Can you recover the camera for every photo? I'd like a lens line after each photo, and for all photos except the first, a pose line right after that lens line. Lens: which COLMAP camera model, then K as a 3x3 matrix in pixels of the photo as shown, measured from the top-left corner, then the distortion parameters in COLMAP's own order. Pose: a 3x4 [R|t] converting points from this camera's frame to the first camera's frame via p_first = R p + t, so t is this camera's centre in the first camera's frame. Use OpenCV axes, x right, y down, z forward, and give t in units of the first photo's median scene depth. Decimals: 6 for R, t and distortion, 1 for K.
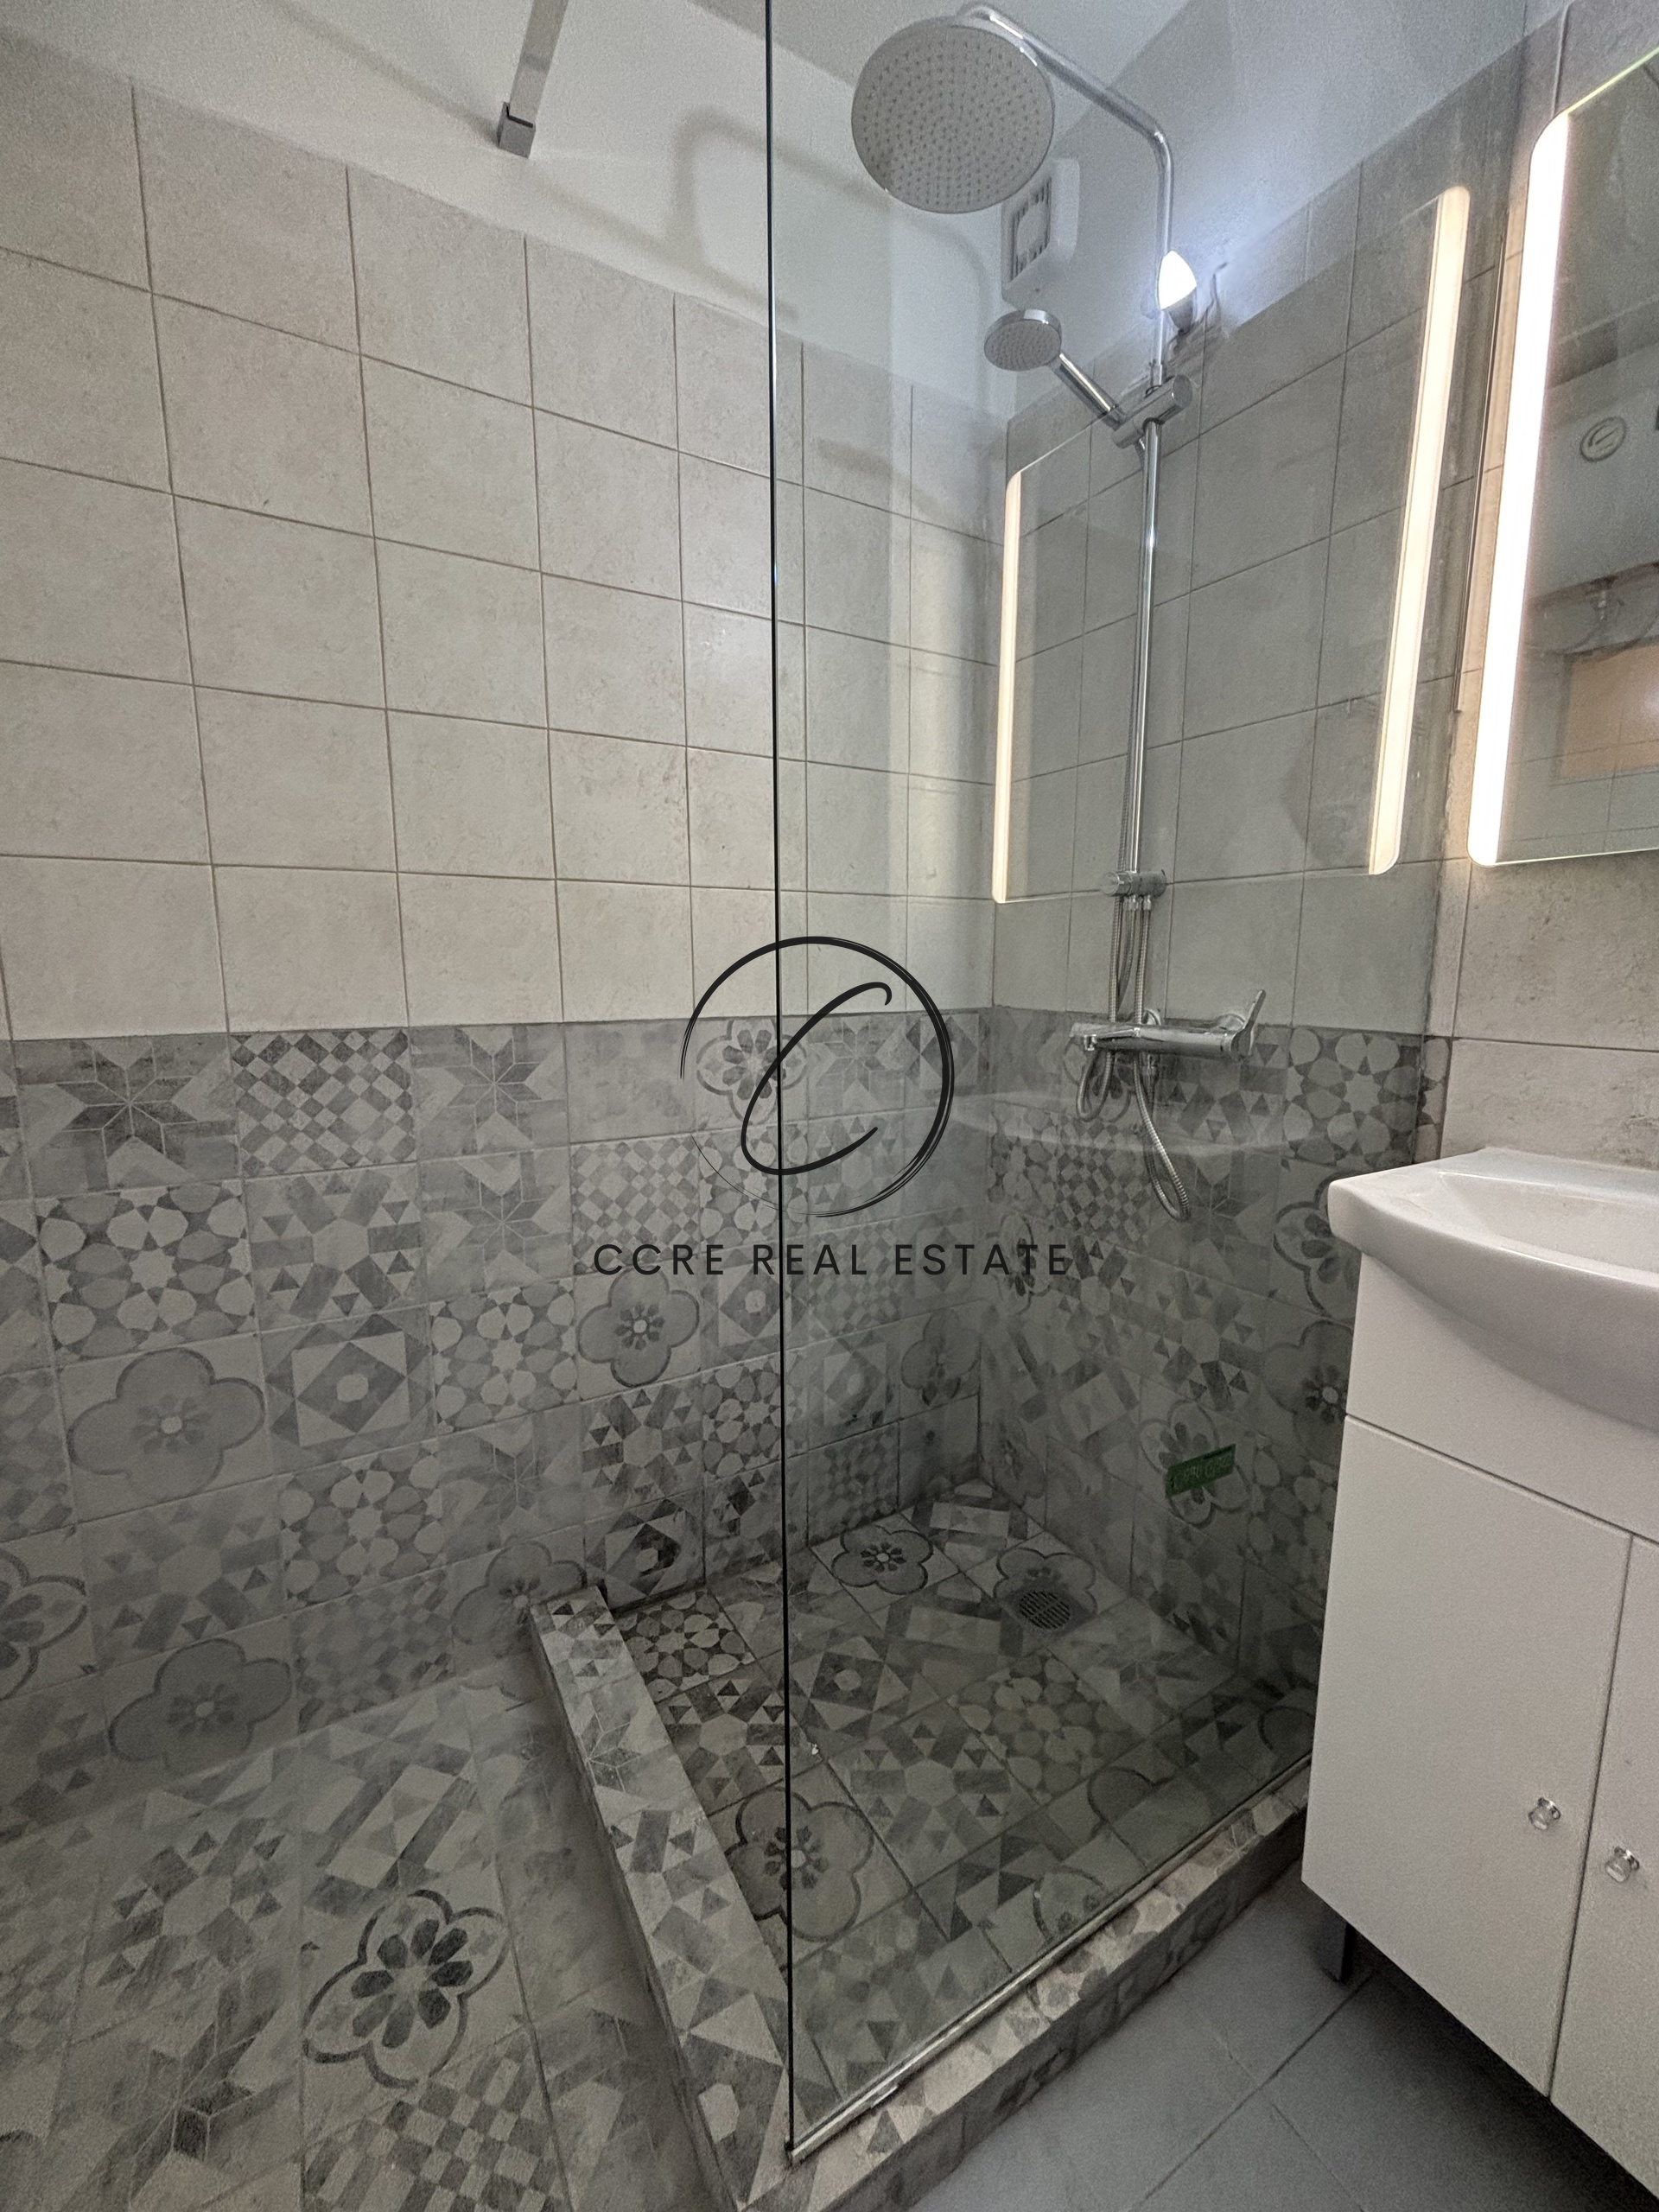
lens RADIAL K [[896.7, 0, 831.1], [0, 896.7, 1102.0], [0, 0, 1]] dist [-0.011308, -0.000337]
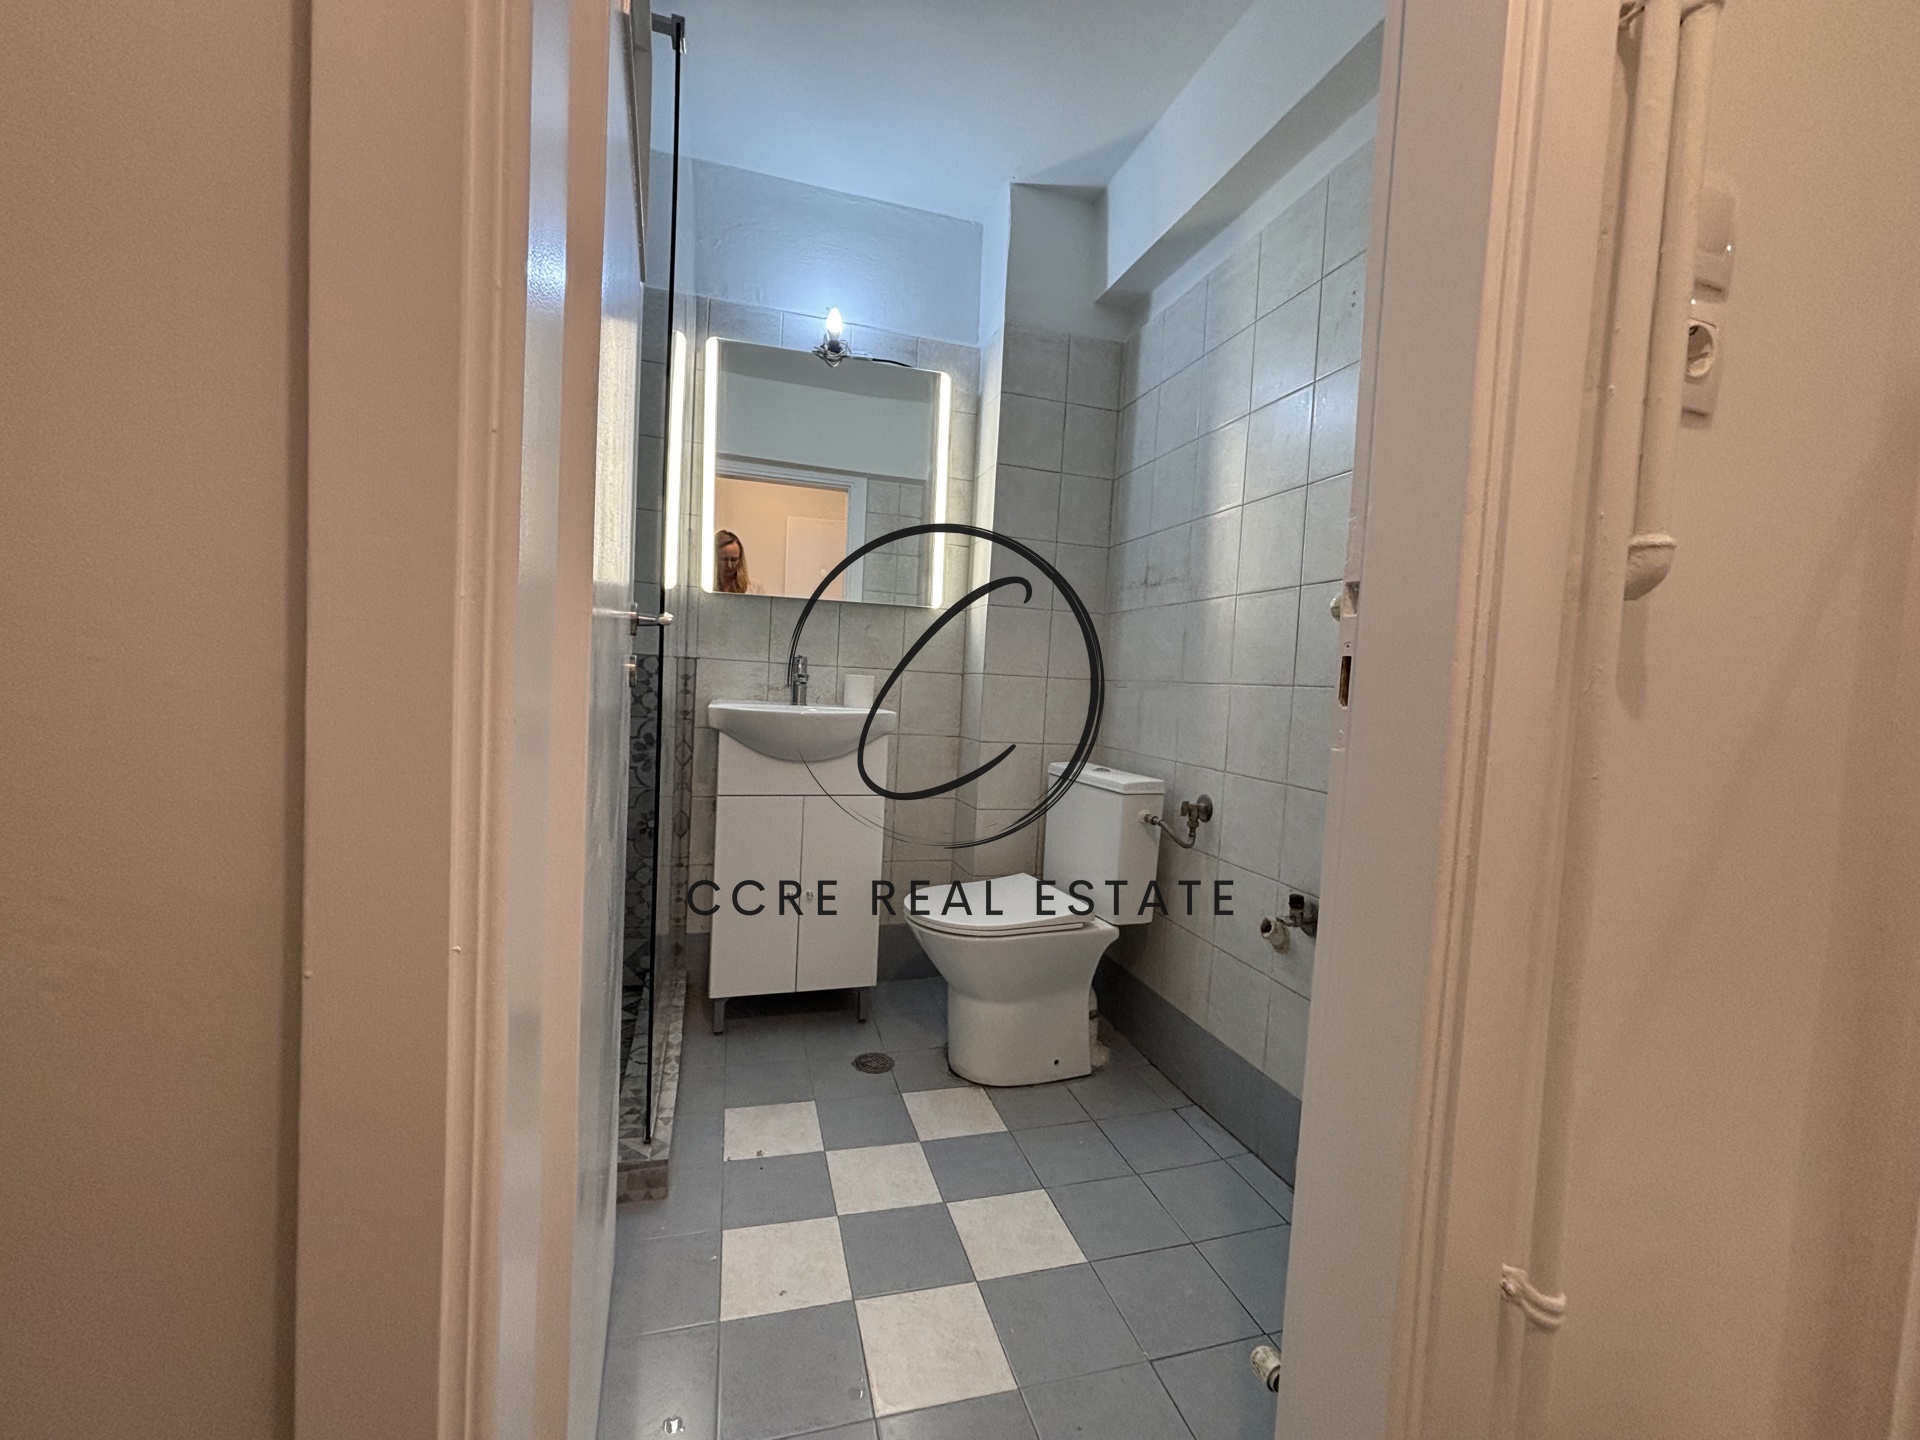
lens RADIAL K [[764.4, 0, 958.0], [0, 764.4, 721.4], [0, 0, 1]] dist [-0.006489, -0.000759]
pose [[0.235856, -0.033353, 0.971216, -0.891590], [0.098602, 0.995074, 0.010227, 0.113492], [-0.966773, 0.093352, 0.237983, -0.154750]]
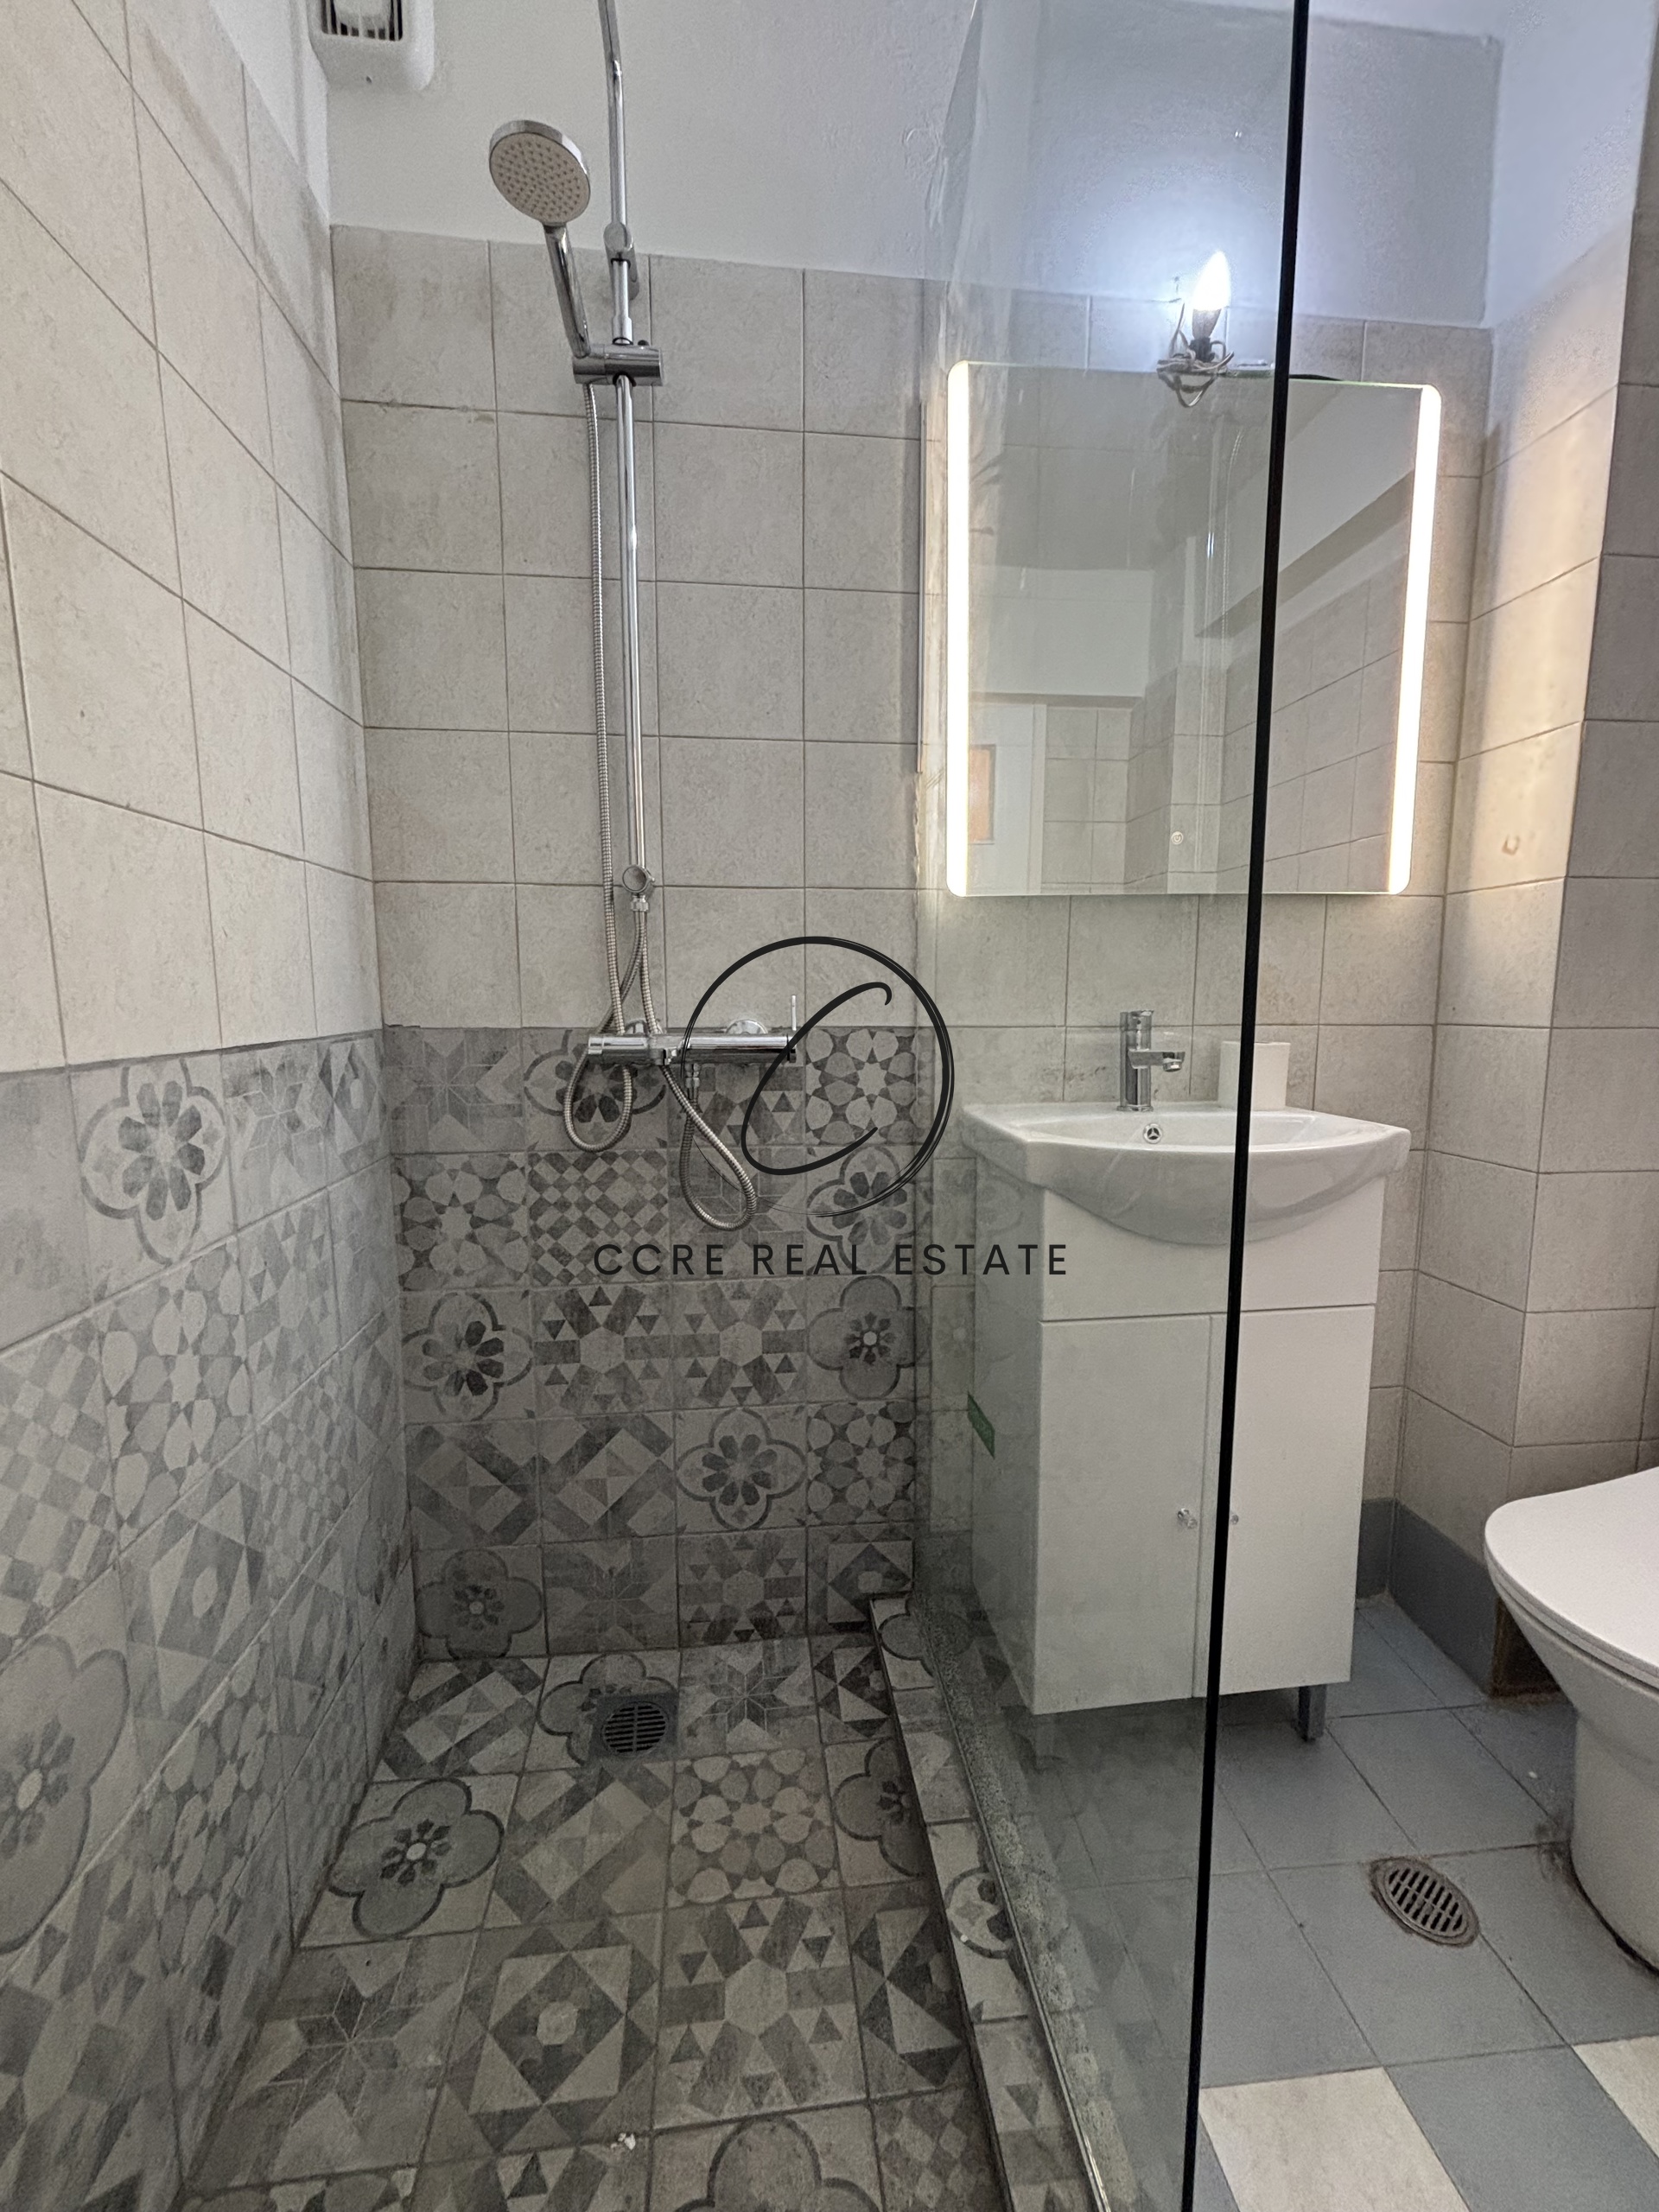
lens RADIAL K [[880.7, 0, 831.5], [0, 880.7, 1101.4], [0, 0, 1]] dist [-0.006489, -0.000759]
pose [[0.409707, -0.111947, 0.905322, -0.395552], [0.140889, 0.988299, 0.058447, -0.045461], [-0.901272, 0.103604, 0.420685, 0.444809]]
